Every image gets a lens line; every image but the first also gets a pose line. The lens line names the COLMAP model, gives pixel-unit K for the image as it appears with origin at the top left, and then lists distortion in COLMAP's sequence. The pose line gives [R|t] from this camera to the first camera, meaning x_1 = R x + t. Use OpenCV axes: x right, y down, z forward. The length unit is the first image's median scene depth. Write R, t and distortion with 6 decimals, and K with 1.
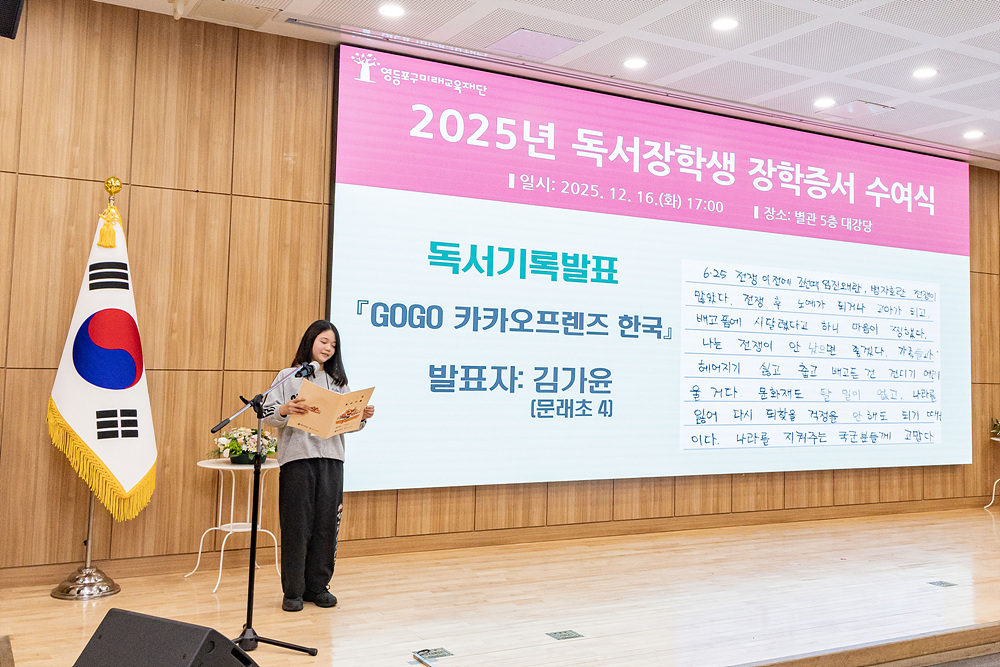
lens RADIAL K [[950.8, 0, 438.3], [0, 950.8, 282.5], [0, 0, 1]] dist [-0.000607, 0.000000]
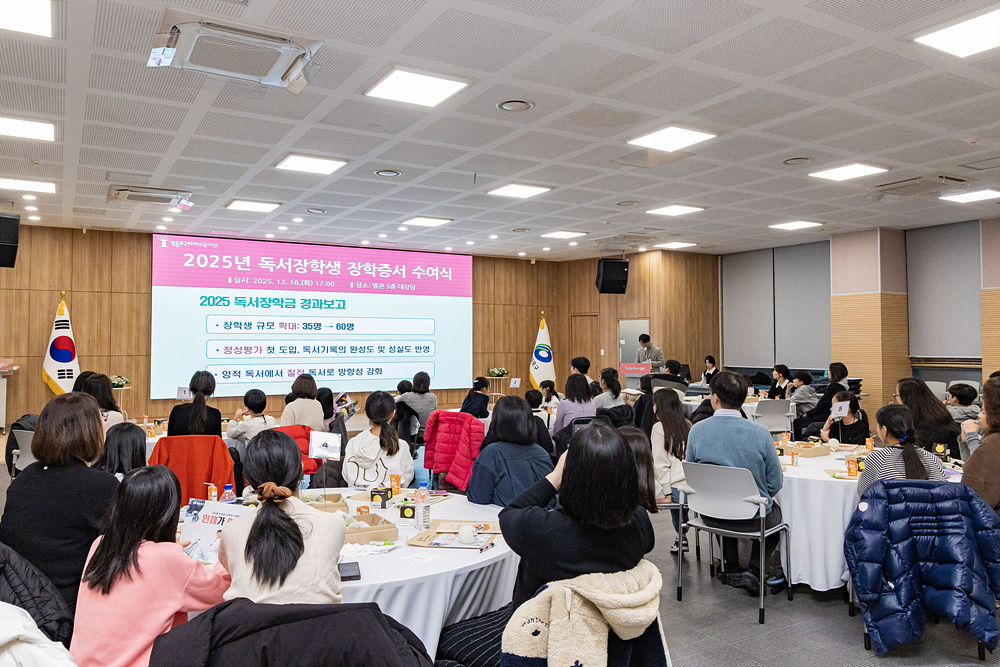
lens RADIAL K [[743.4, 0, 461.6], [0, 743.4, 319.5], [0, 0, 1]] dist [0.005943, -0.016537]
pose [[0.999714, -0.023311, 0.005370, 0.676848], [0.023000, 0.998377, 0.052090, -0.088238], [-0.006576, -0.051952, 0.998628, -1.007494]]
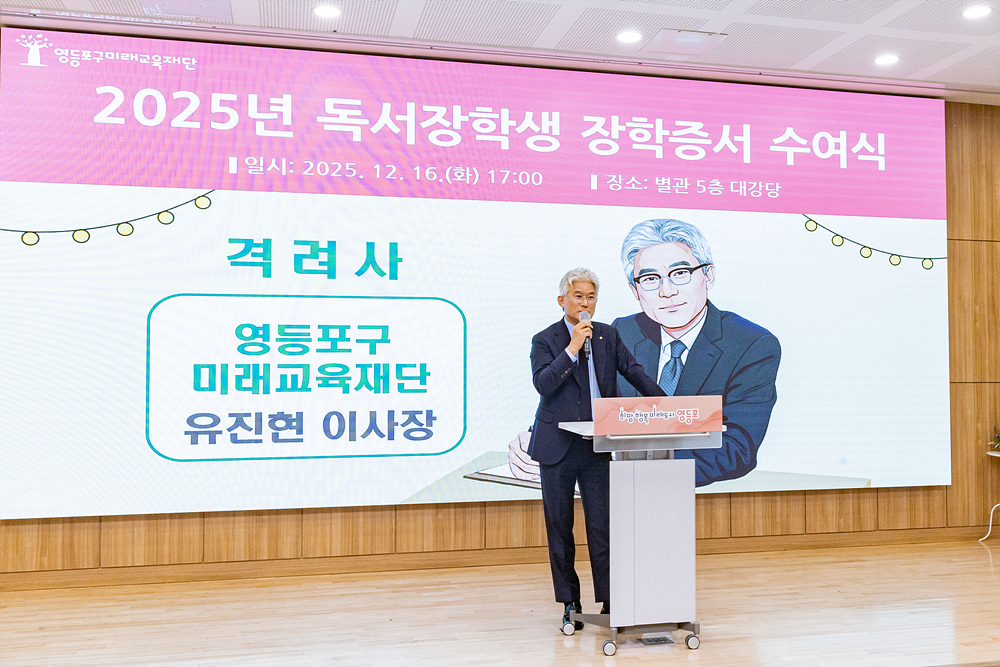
lens RADIAL K [[877.0, 0, 496.2], [0, 877.0, 333.8], [0, 0, 1]] dist [0.002298, -0.018909]
pose [[0.965307, -0.038898, -0.258205, 0.498390], [0.047853, 0.998448, 0.028487, 0.035209], [0.256696, -0.039855, 0.965670, 0.272538]]
